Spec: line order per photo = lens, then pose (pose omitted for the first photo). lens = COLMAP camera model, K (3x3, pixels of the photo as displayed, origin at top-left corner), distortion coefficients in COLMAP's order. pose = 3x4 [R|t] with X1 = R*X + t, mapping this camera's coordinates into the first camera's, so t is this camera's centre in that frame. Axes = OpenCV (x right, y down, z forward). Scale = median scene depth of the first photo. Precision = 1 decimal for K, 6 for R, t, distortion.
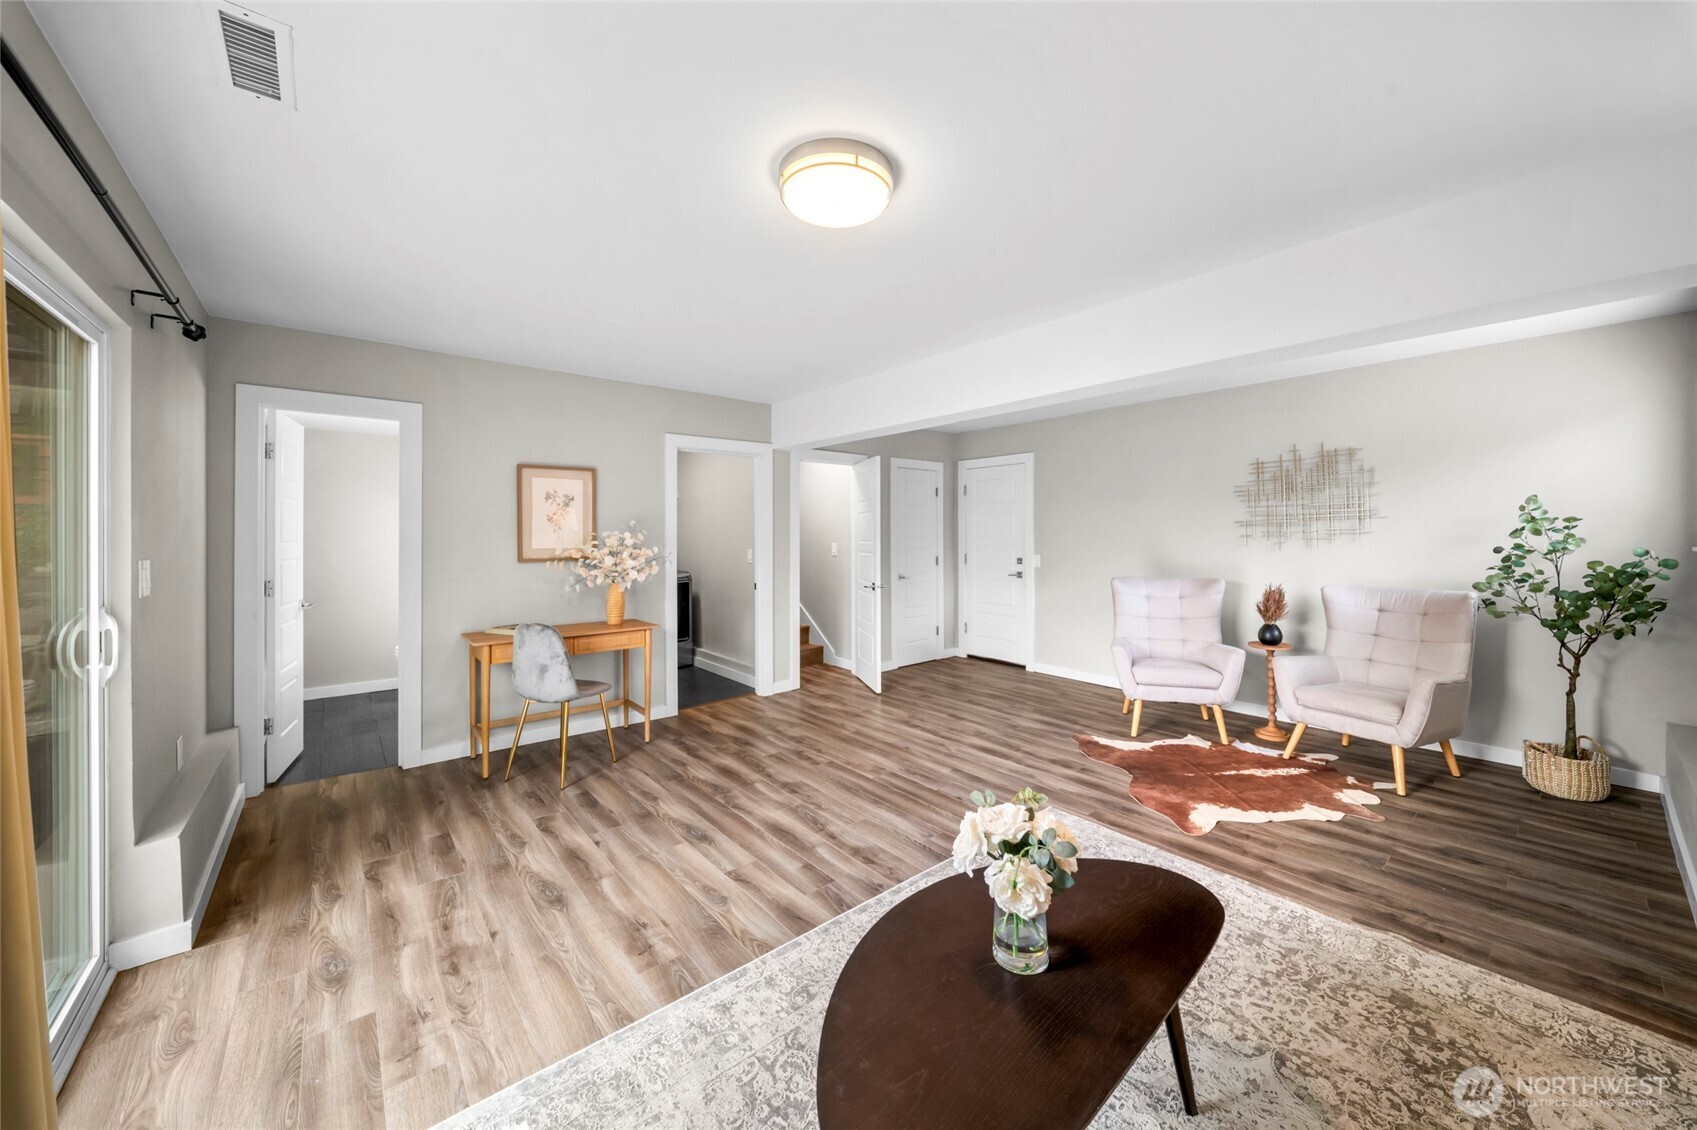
lens RADIAL K [[530.8, 0, 849.9], [0, 530.8, 540.4], [0, 0, 1]] dist [0.009722, -0.004082]
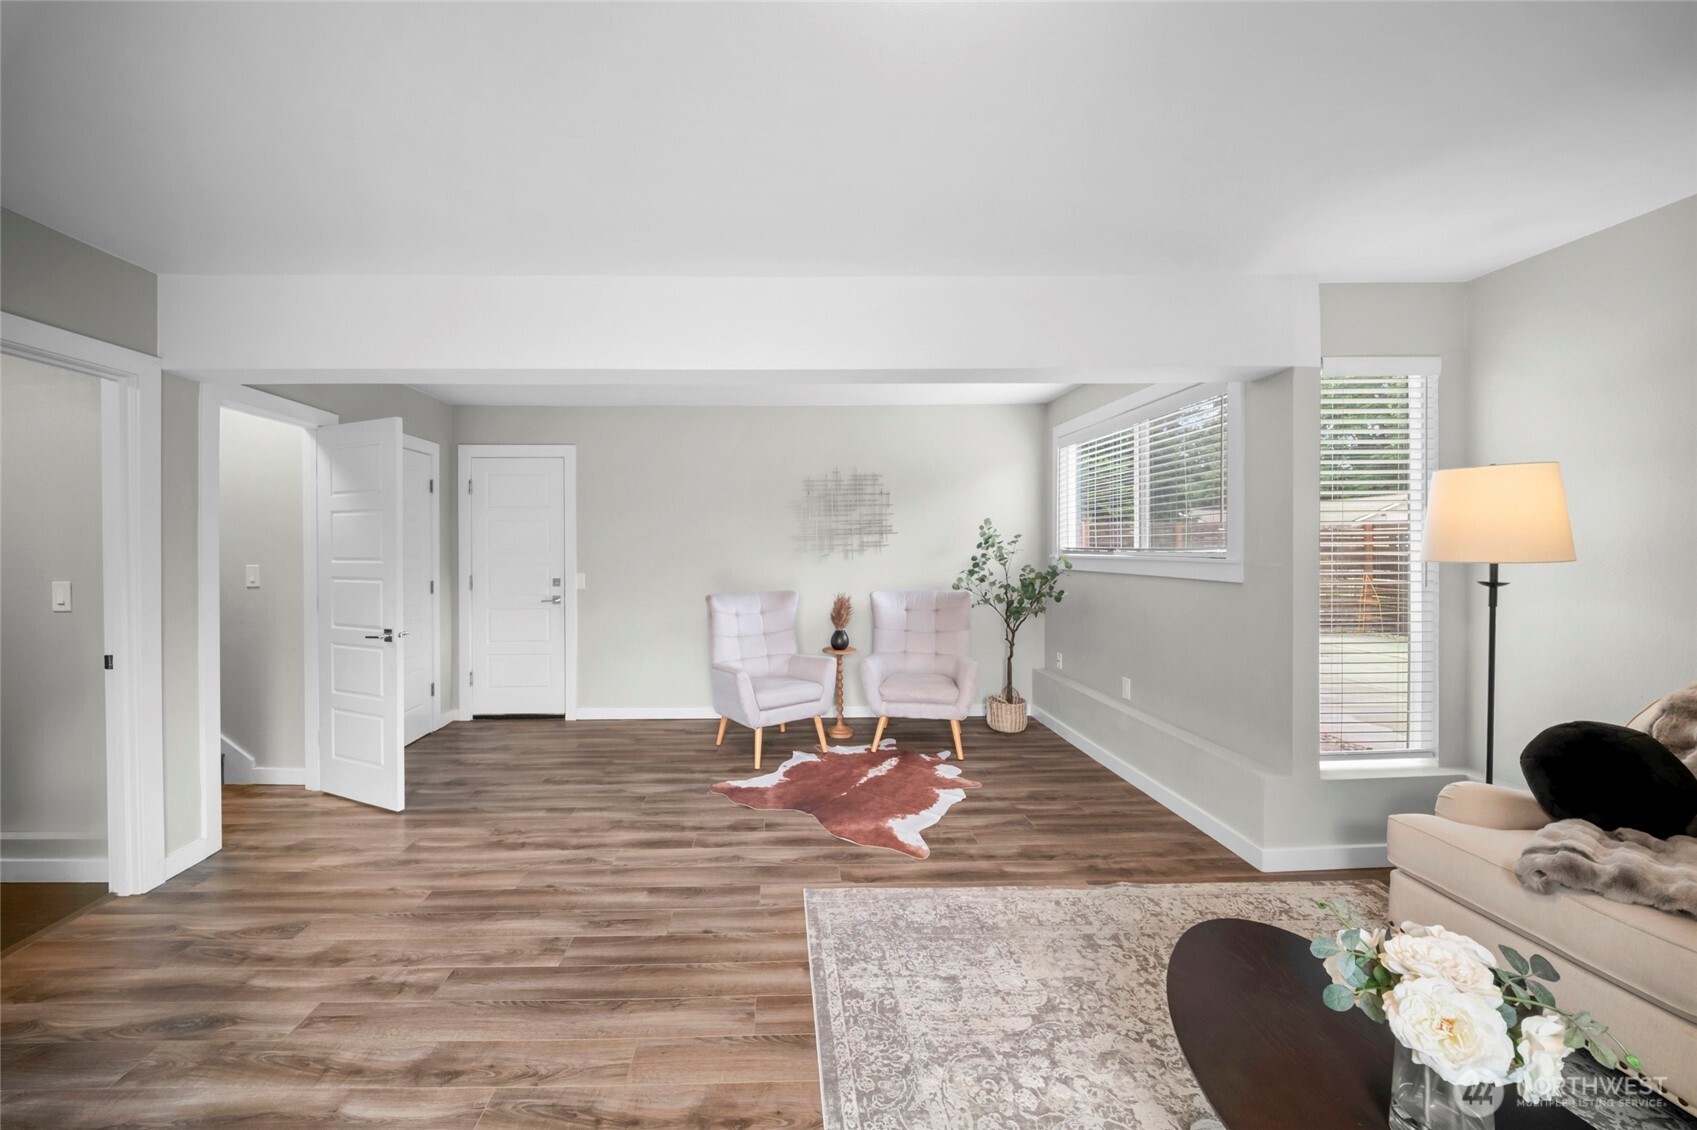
lens RADIAL K [[614.8, 0, 849.3], [0, 614.8, 555.4], [0, 0, 1]] dist [0.011592, -0.007465]
pose [[0.680187, -0.011591, 0.732947, -0.139379], [0.011373, 0.999921, 0.005258, -0.001186], [-0.732950, 0.004760, 0.680266, 0.182048]]
